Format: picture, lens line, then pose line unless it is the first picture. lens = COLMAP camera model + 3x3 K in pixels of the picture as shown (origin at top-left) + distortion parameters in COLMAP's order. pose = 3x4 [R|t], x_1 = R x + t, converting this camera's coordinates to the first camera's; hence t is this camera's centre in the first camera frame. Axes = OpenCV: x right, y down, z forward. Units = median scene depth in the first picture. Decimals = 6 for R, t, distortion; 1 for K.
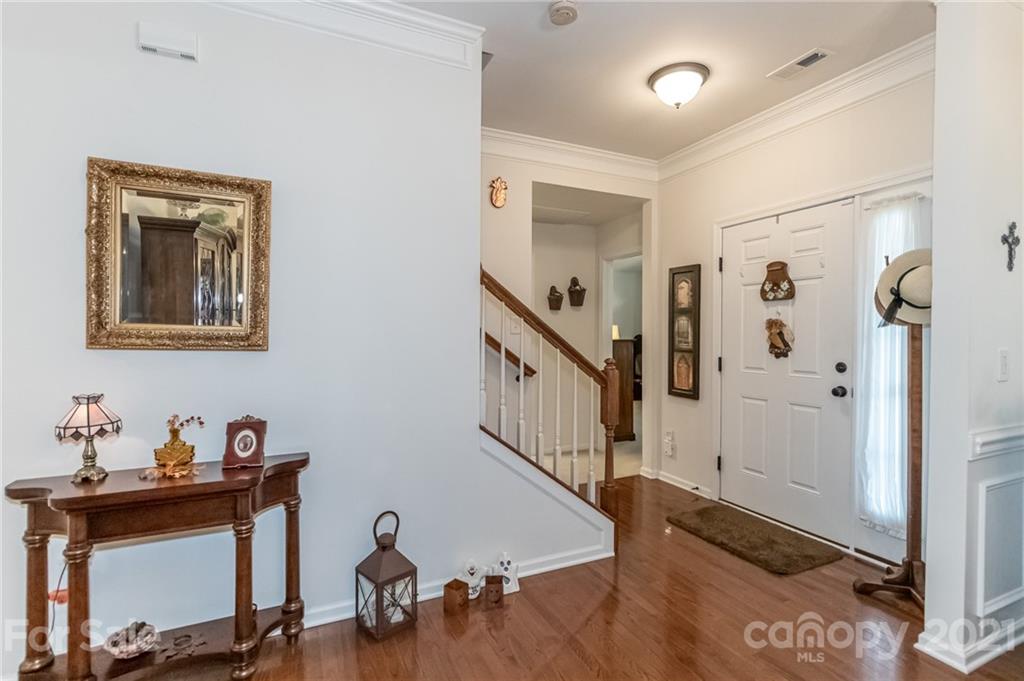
lens RADIAL K [[477.2, 0, 510.3], [0, 477.2, 339.0], [0, 0, 1]] dist [0.001695, -0.000862]
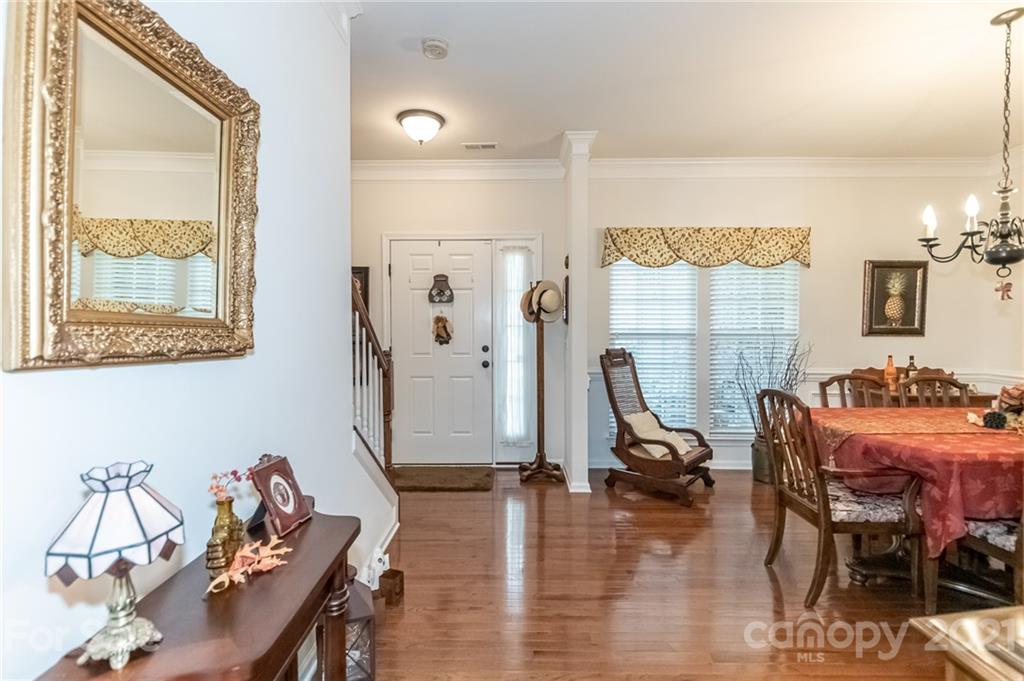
lens RADIAL K [[477.2, 0, 506.3], [0, 477.2, 330.4], [0, 0, 1]] dist [0.001695, -0.000862]
pose [[0.434358, -0.012186, 0.900658, -0.606379], [0.015571, 0.999861, 0.006019, -0.007427], [-0.900606, 0.011410, 0.434487, 0.247269]]
